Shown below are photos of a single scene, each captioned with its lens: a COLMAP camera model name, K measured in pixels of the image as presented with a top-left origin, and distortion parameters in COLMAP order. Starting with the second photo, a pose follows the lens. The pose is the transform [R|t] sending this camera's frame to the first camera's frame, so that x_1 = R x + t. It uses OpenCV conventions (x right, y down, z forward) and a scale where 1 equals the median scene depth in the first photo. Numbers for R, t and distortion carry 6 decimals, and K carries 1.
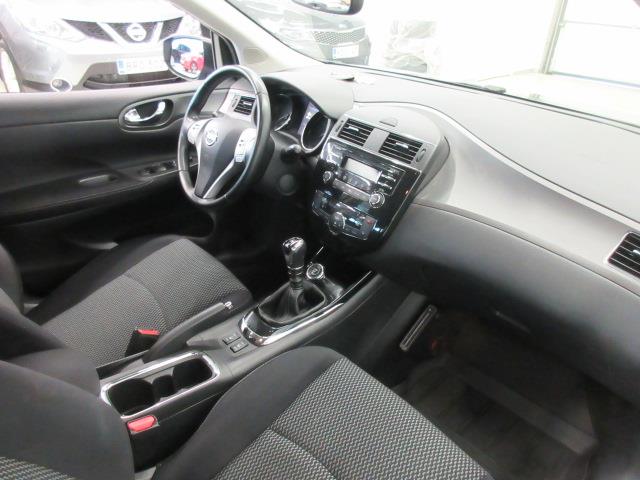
lens RADIAL K [[476.6, 0, 319.7], [0, 476.6, 240.8], [0, 0, 1]] dist [0.003432, -0.002921]
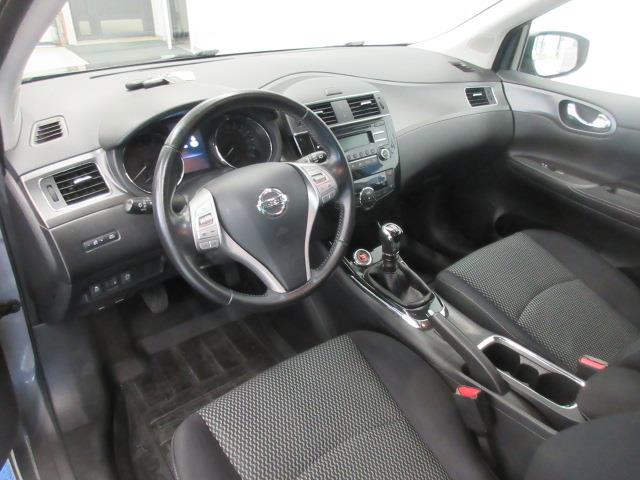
lens RADIAL K [[476.6, 0, 320.5], [0, 476.6, 239.1], [0, 0, 1]] dist [0.003432, -0.002921]
pose [[0.020092, -0.541165, 0.840677, -0.871963], [0.455445, 0.753490, 0.474155, -0.501327], [-0.890037, 0.373355, 0.261610, 0.863409]]
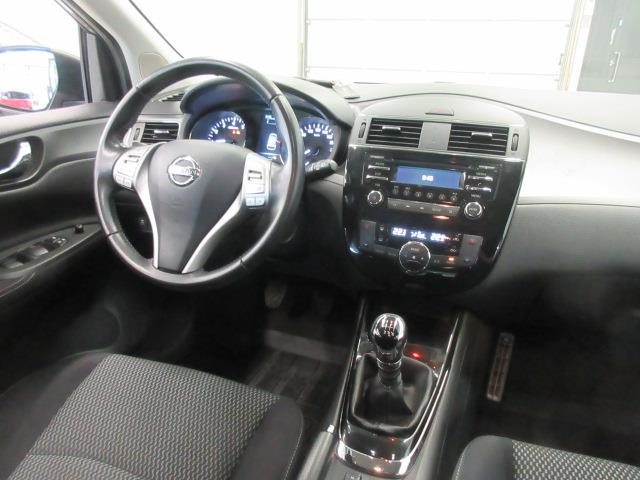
lens RADIAL K [[476.6, 0, 321.7], [0, 476.6, 238.7], [0, 0, 1]] dist [0.003432, -0.002921]
pose [[0.865122, -0.203204, 0.458555, -0.403703], [0.255949, 0.965113, -0.055201, -0.059497], [-0.431340, 0.165122, 0.886950, 0.432091]]
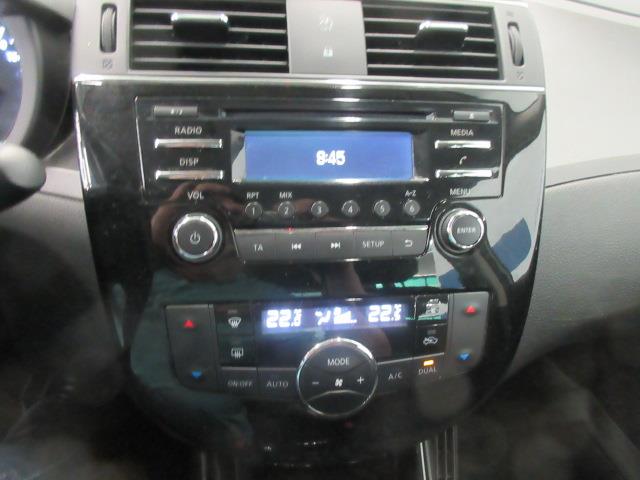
lens RADIAL K [[476.6, 0, 317.3], [0, 476.6, 237.1], [0, 0, 1]] dist [0.003432, -0.002921]
pose [[0.526706, -0.427484, 0.734737, -0.130577], [0.390906, 0.889340, 0.237209, -0.173655], [-0.754833, 0.162274, 0.635526, 0.834679]]
